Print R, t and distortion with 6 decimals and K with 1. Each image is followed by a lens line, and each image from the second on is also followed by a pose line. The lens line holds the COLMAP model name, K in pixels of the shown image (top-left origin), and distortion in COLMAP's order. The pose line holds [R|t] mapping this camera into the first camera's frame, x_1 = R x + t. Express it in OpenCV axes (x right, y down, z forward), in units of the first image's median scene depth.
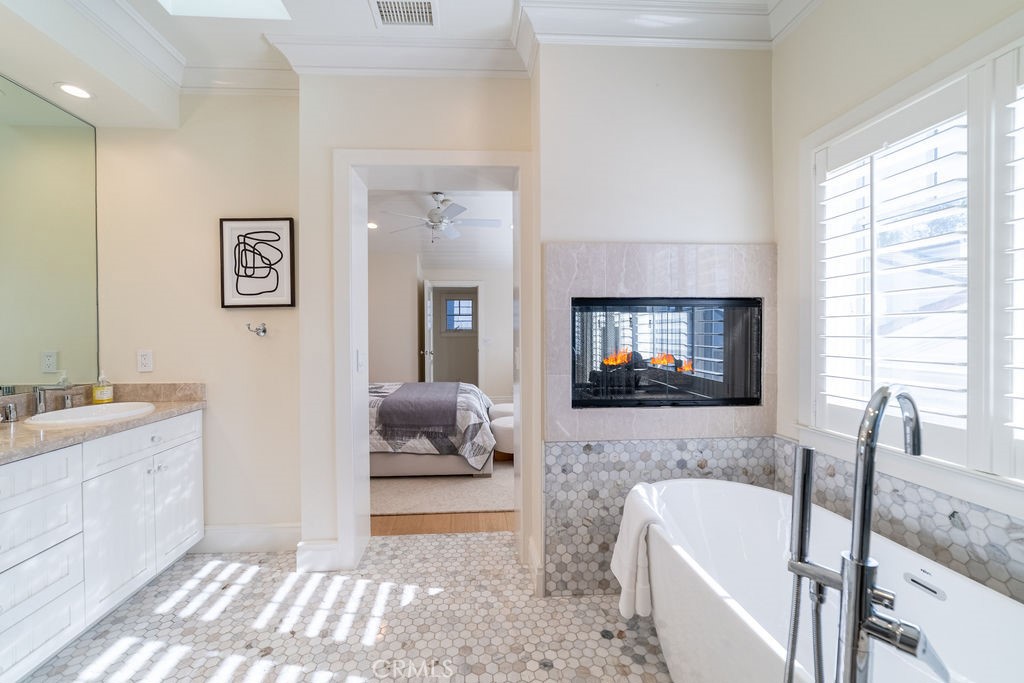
lens RADIAL K [[404.8, 0, 502.8], [0, 404.8, 338.2], [0, 0, 1]] dist [-0.007576, 0.004408]
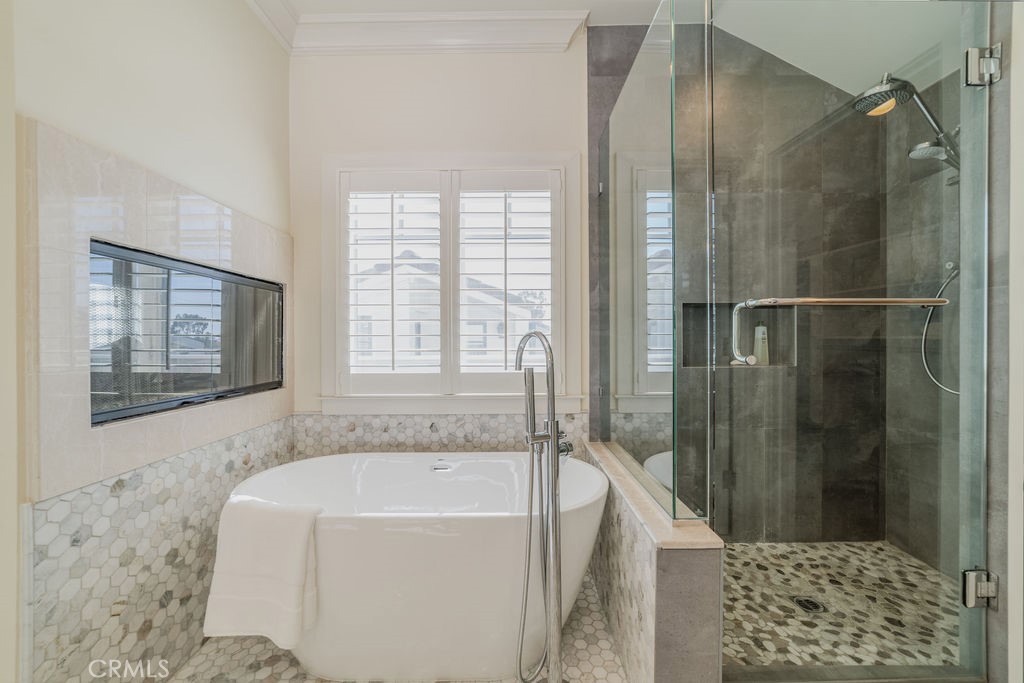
lens RADIAL K [[404.8, 0, 502.8], [0, 404.8, 338.2], [0, 0, 1]] dist [-0.007576, 0.004408]
pose [[0.093618, 0.005473, 0.995593, -0.353100], [0.014636, 0.999869, -0.006873, 0.058238], [-0.995501, 0.015215, 0.093526, 0.354956]]
